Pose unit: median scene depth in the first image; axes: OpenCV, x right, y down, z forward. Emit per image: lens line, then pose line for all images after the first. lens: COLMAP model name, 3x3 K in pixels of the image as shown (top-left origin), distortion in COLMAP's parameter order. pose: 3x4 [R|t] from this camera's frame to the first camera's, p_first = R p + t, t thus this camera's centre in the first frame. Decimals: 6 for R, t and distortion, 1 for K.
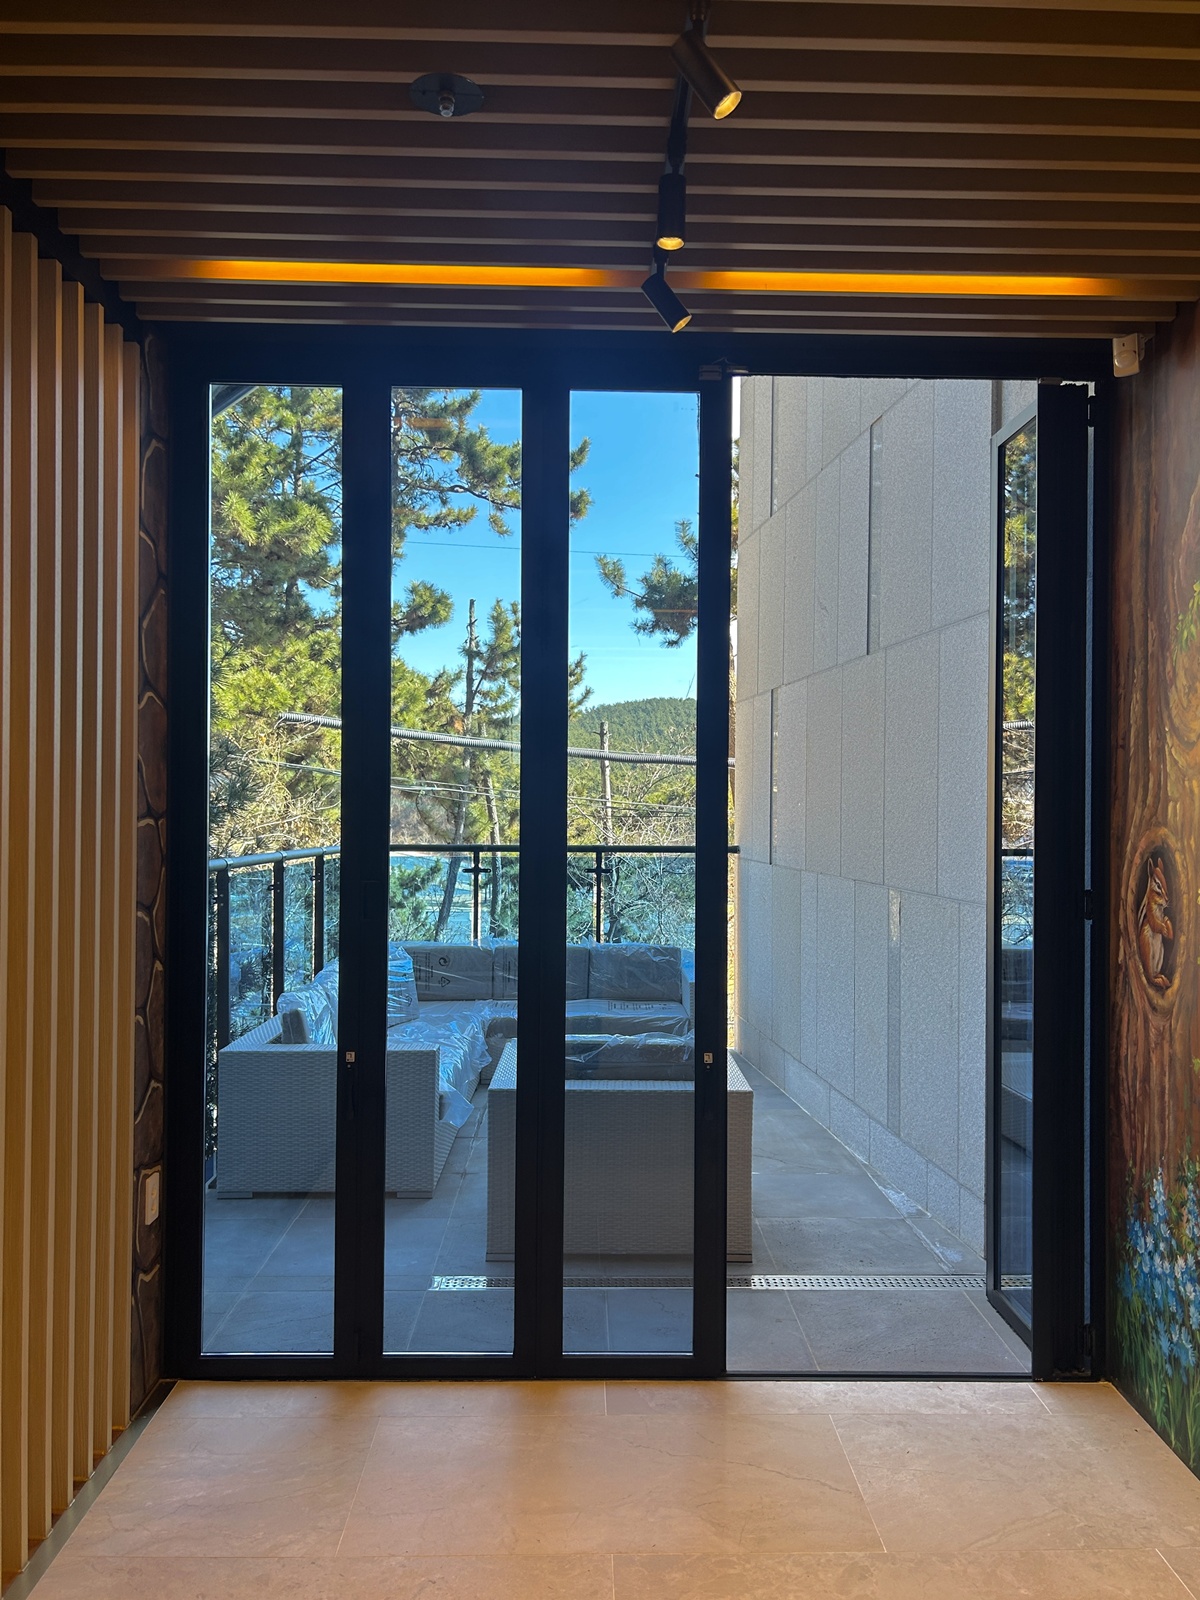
lens RADIAL K [[1230.4, 0, 604.0], [0, 1230.4, 812.8], [0, 0, 1]] dist [0.051534, -0.061819]
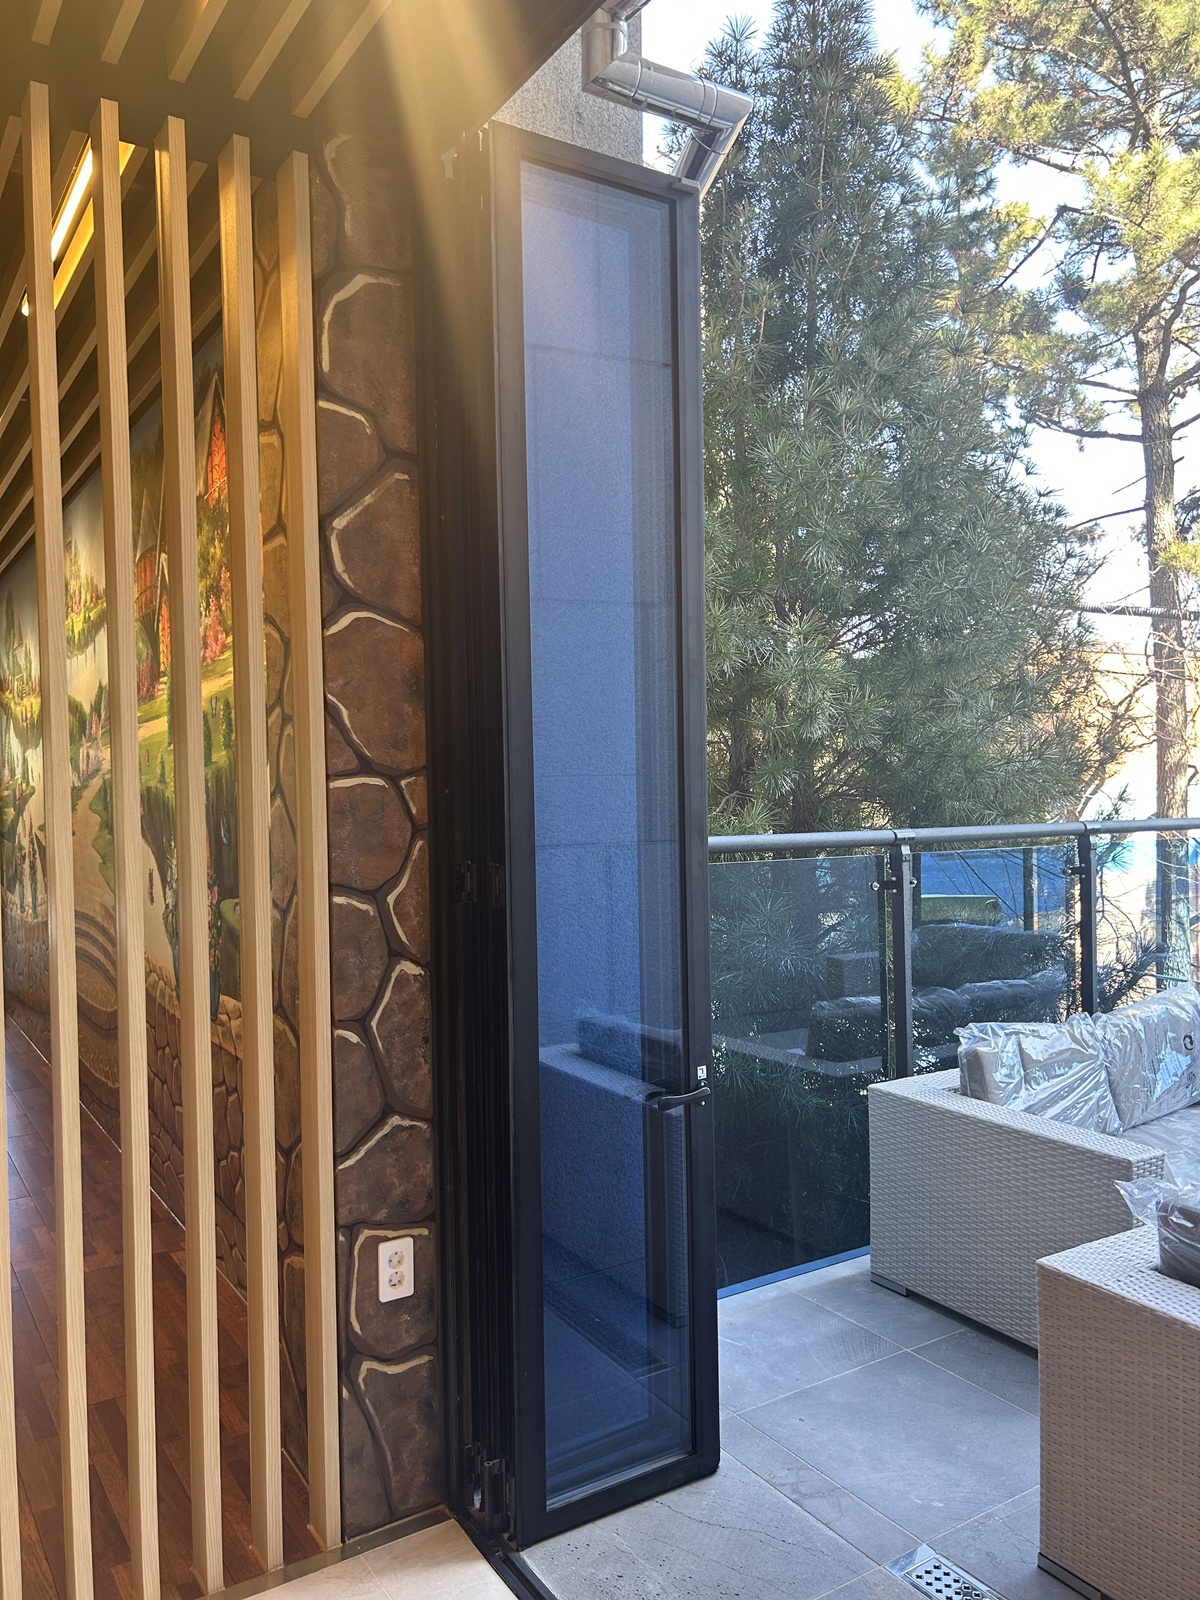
lens RADIAL K [[1209.2, 0, 586.4], [0, 1209.2, 802.6], [0, 0, 1]] dist [0.045211, -0.057045]
pose [[0.514824, 0.009861, -0.857239, 0.323315], [0.014766, 0.999684, 0.020368, 0.006942], [0.857169, -0.023144, 0.514515, 0.679399]]
